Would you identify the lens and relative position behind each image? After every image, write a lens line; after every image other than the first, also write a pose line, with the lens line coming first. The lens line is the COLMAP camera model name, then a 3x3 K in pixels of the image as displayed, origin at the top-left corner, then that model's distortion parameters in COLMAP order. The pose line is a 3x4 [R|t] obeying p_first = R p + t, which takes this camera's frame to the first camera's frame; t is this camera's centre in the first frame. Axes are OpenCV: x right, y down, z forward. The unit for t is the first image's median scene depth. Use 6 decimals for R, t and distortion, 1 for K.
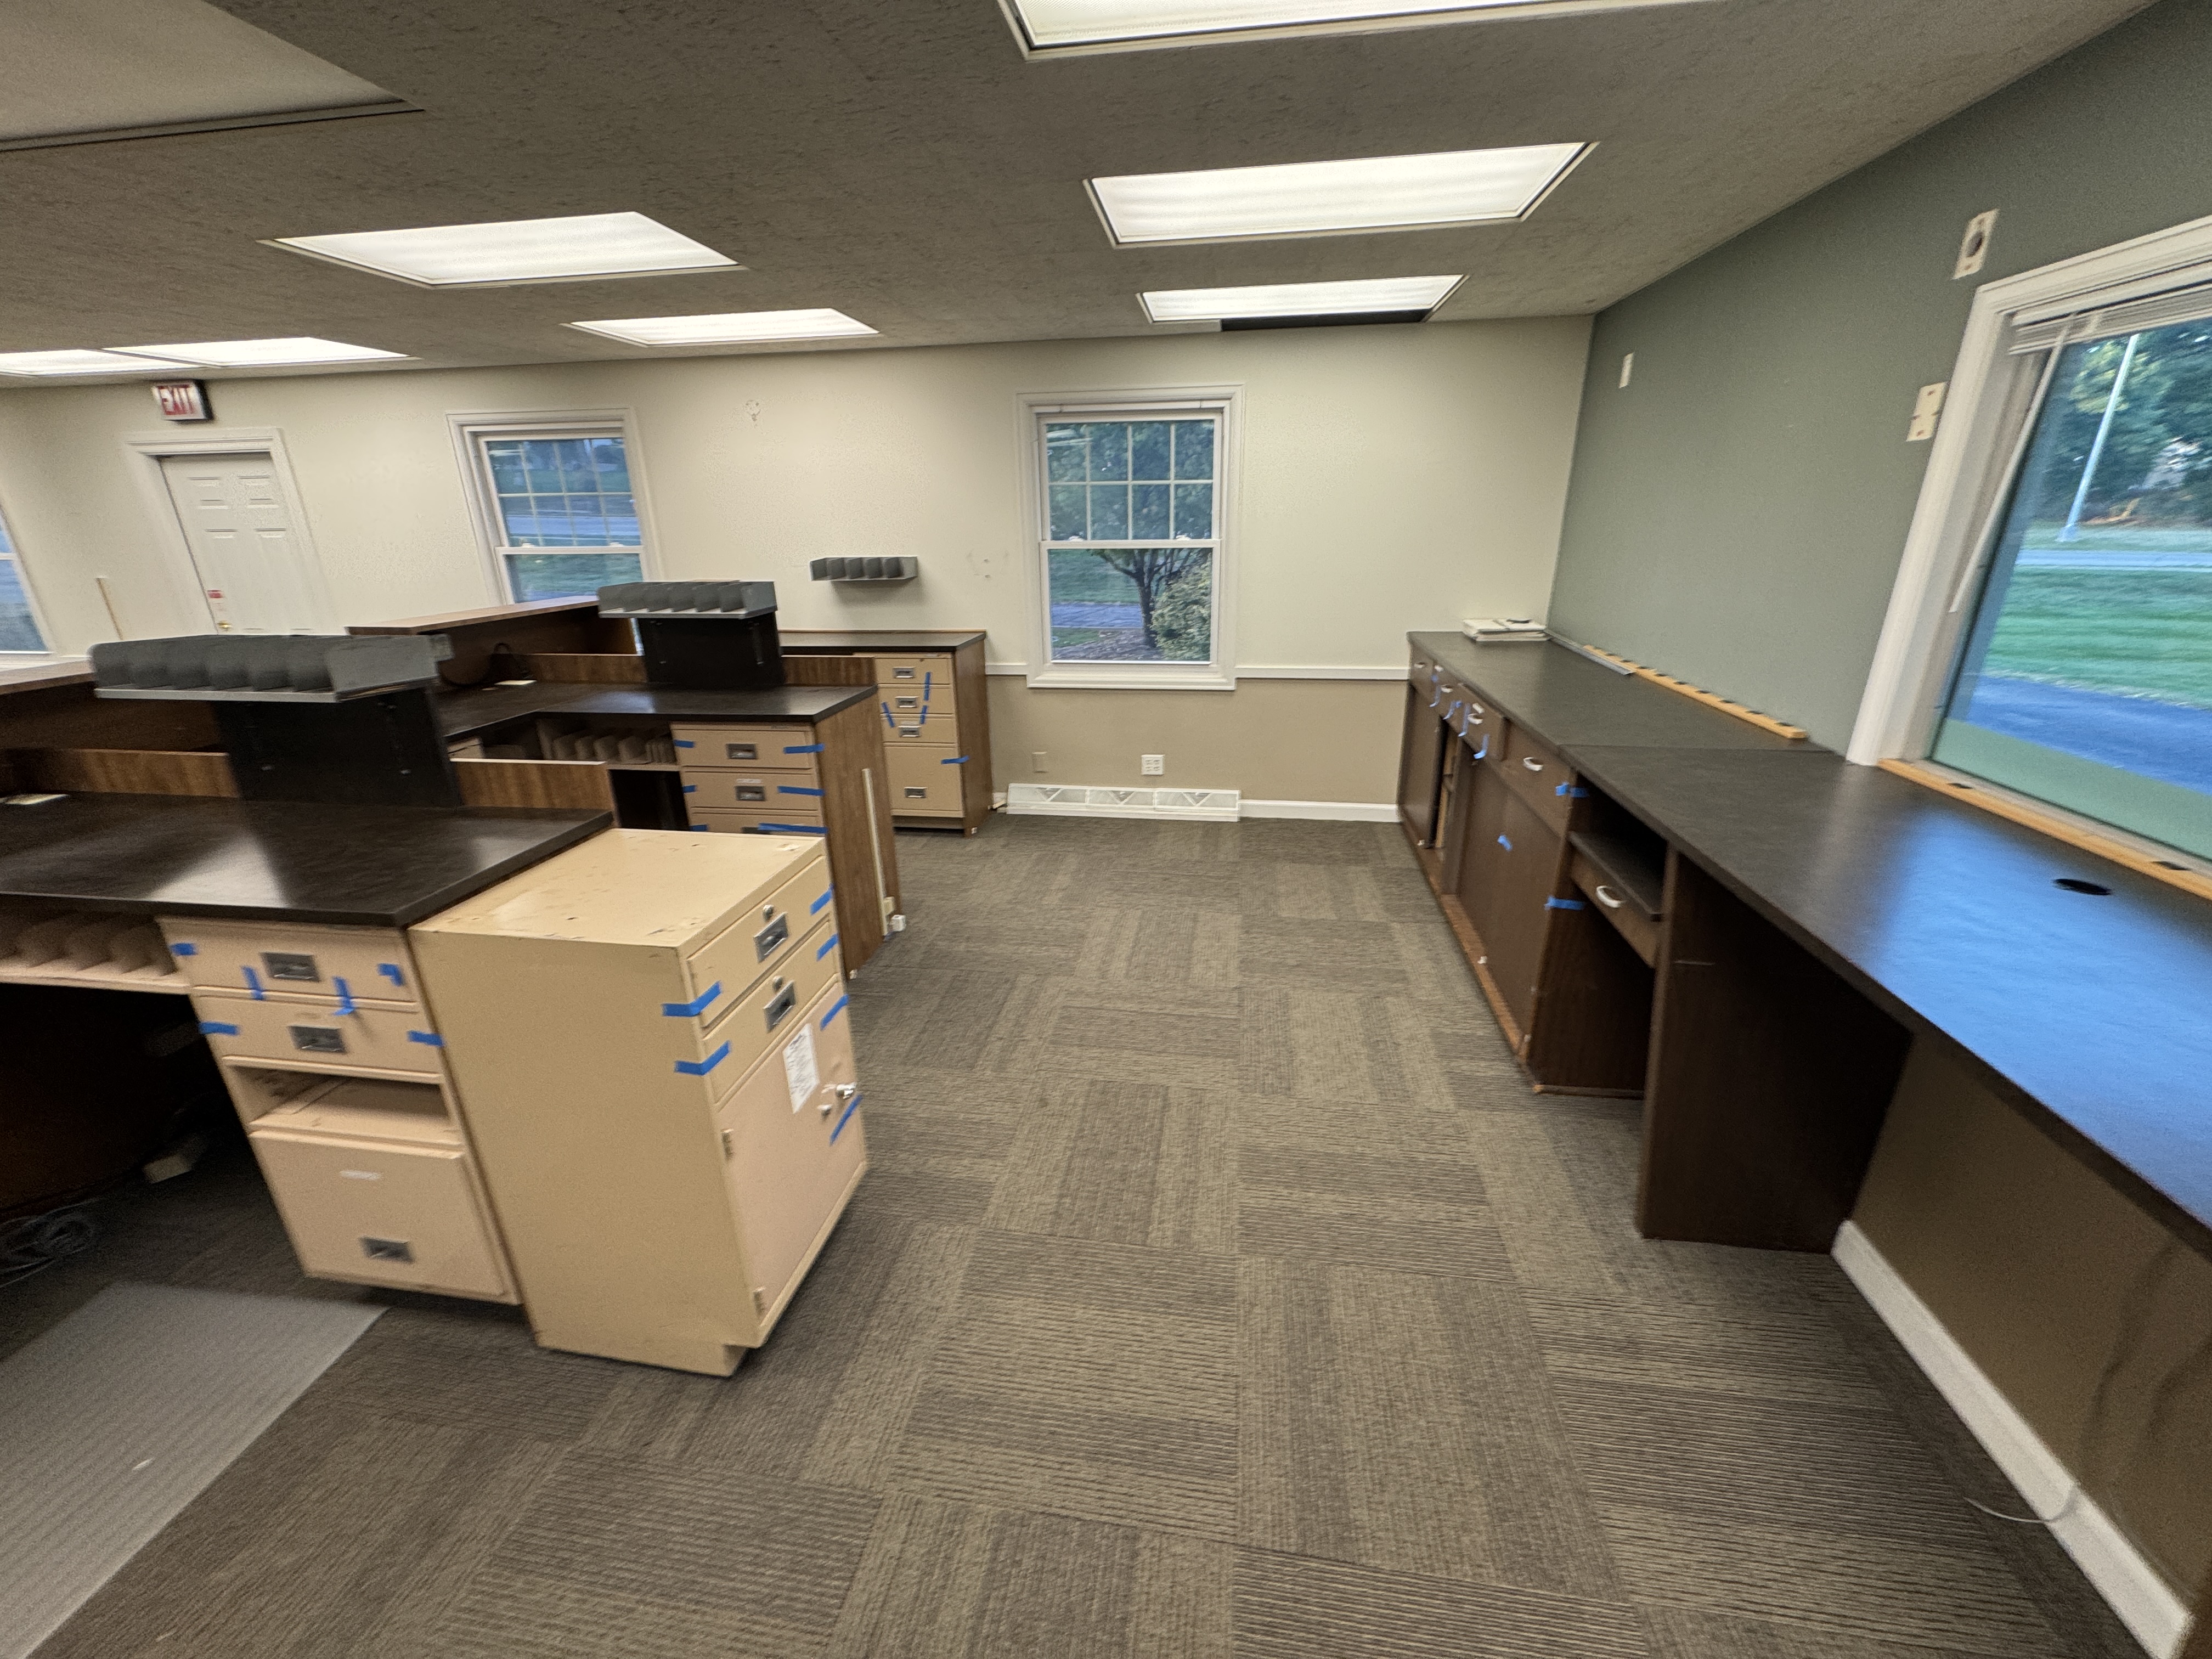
lens RADIAL K [[882.3, 0, 1099.3], [0, 882.3, 834.4], [0, 0, 1]] dist [-0.005294, 0.001370]
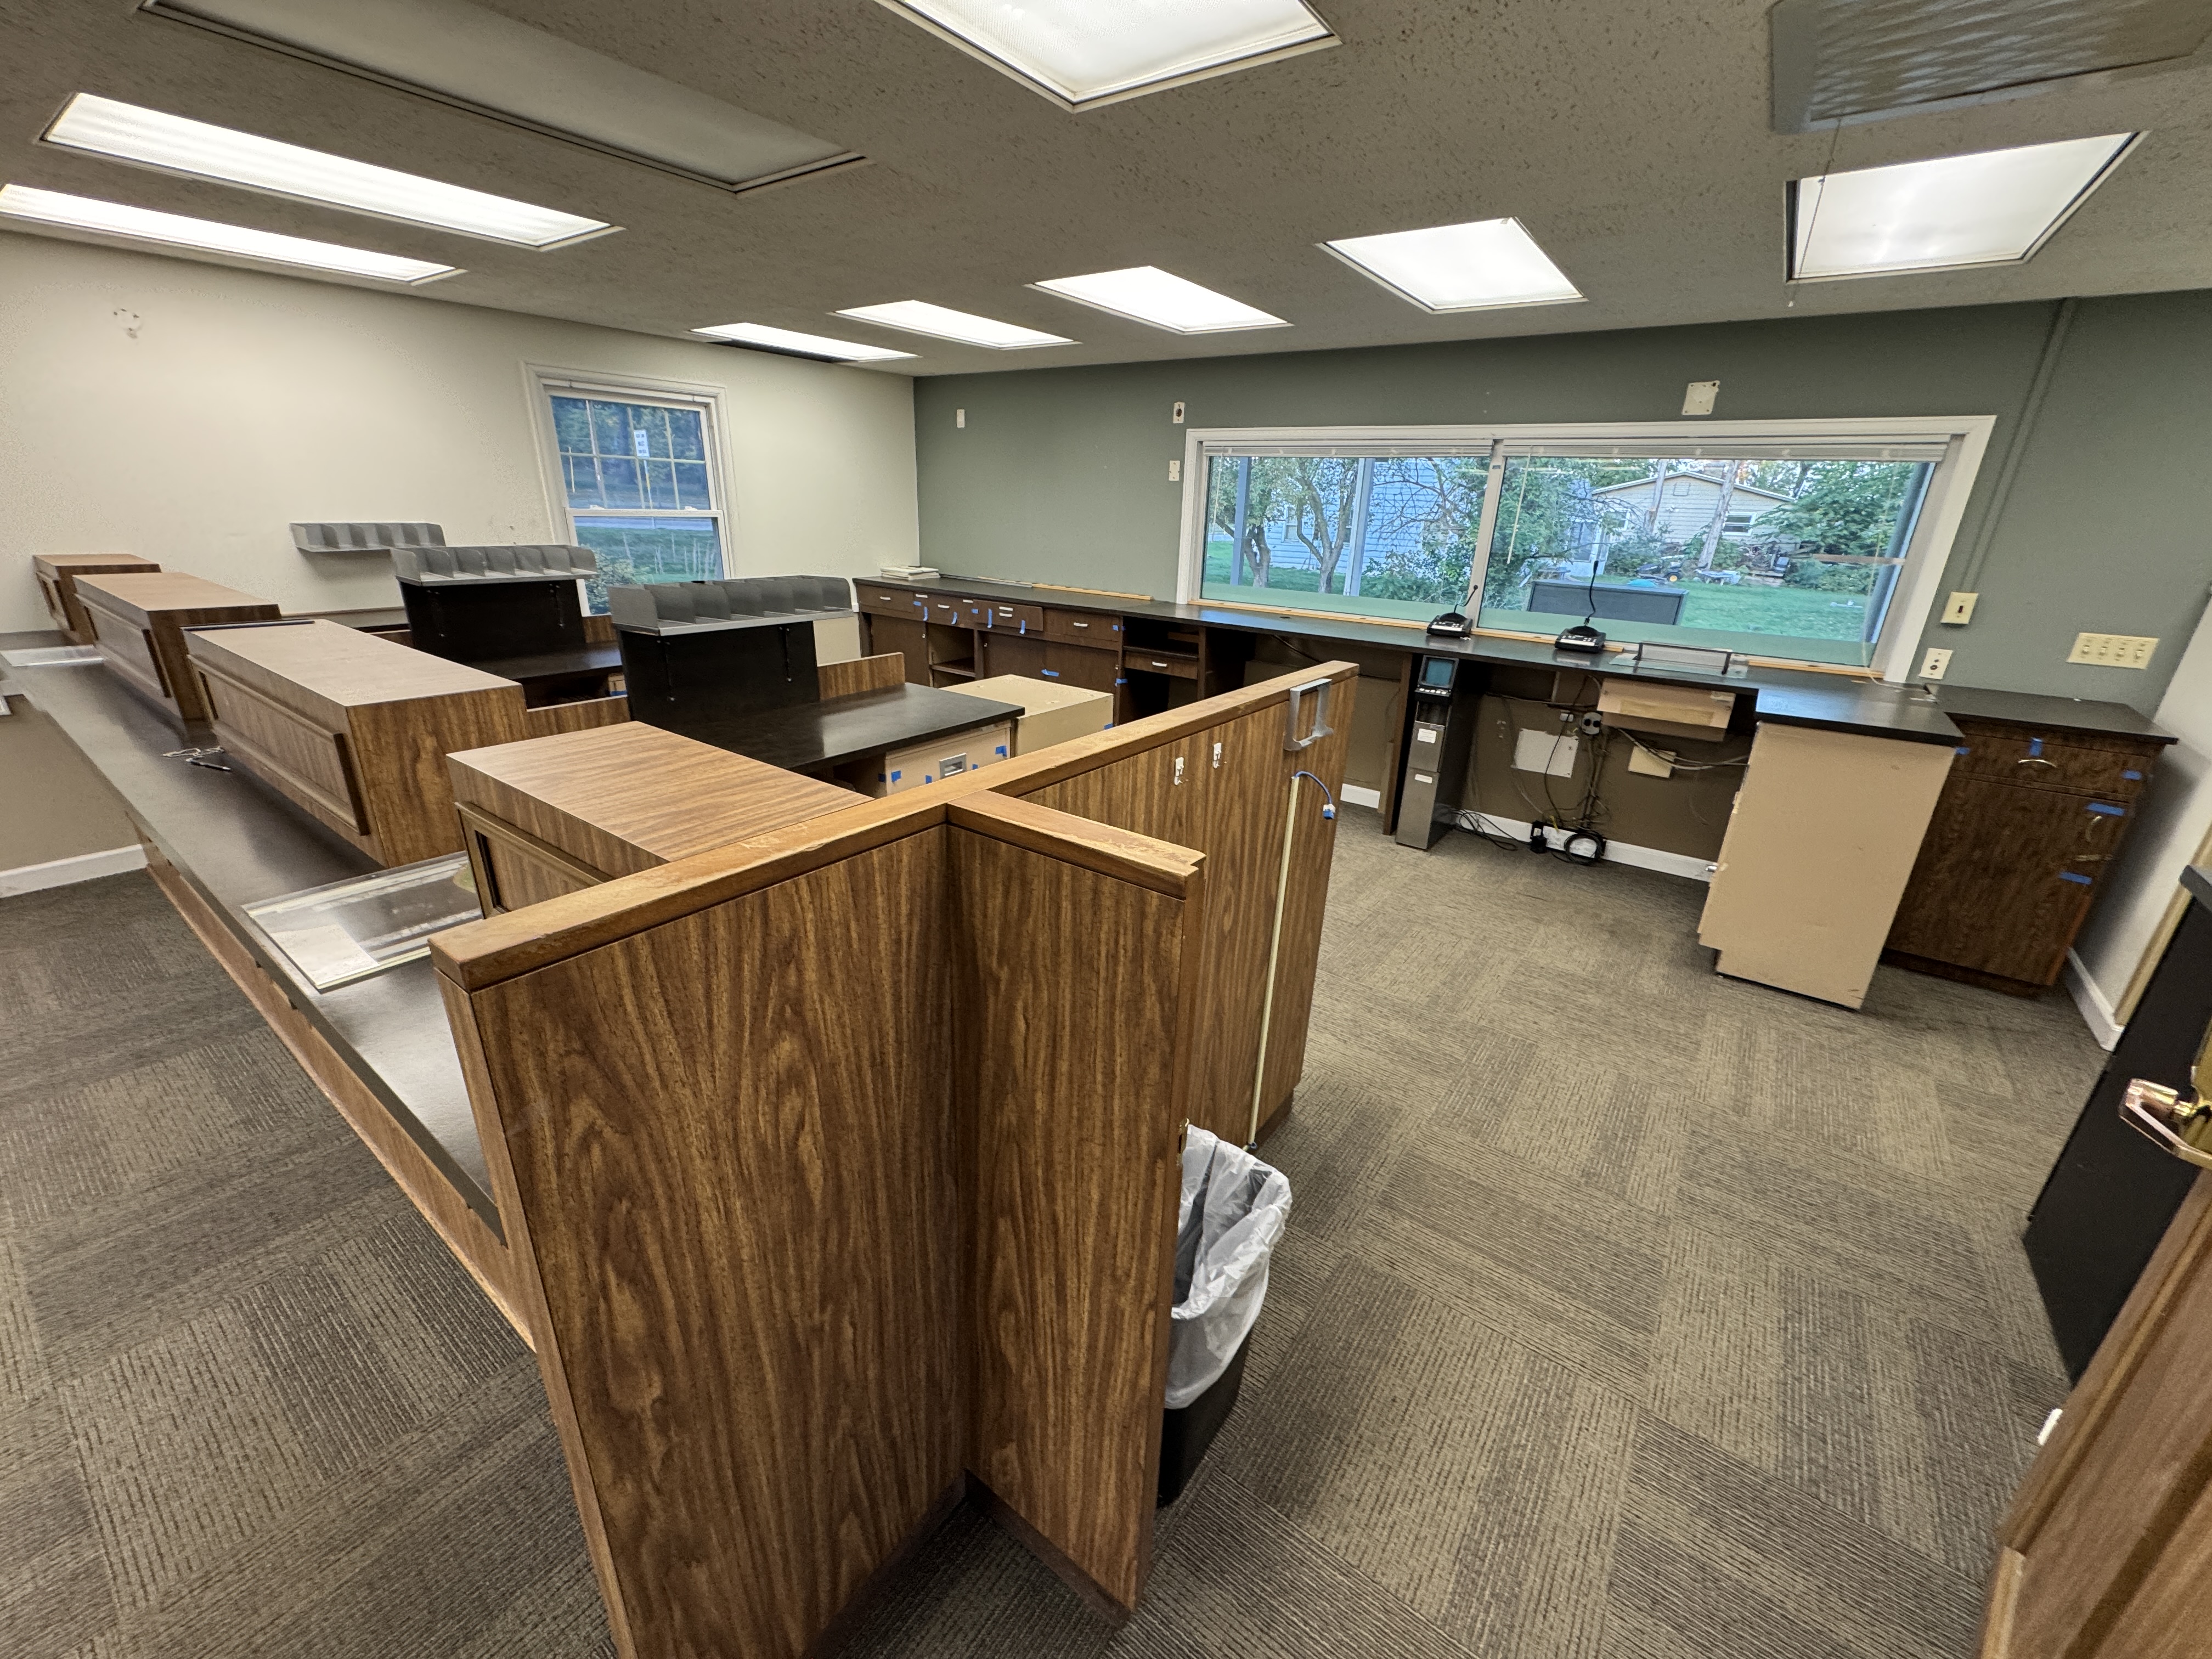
lens RADIAL K [[882.3, 0, 1098.4], [0, 882.3, 832.3], [0, 0, 1]] dist [-0.005294, 0.001370]
pose [[0.464490, -0.286661, 0.837899, -1.772398], [0.264245, 0.947922, 0.177818, 0.034350], [-0.845236, 0.138816, 0.516049, -0.055587]]
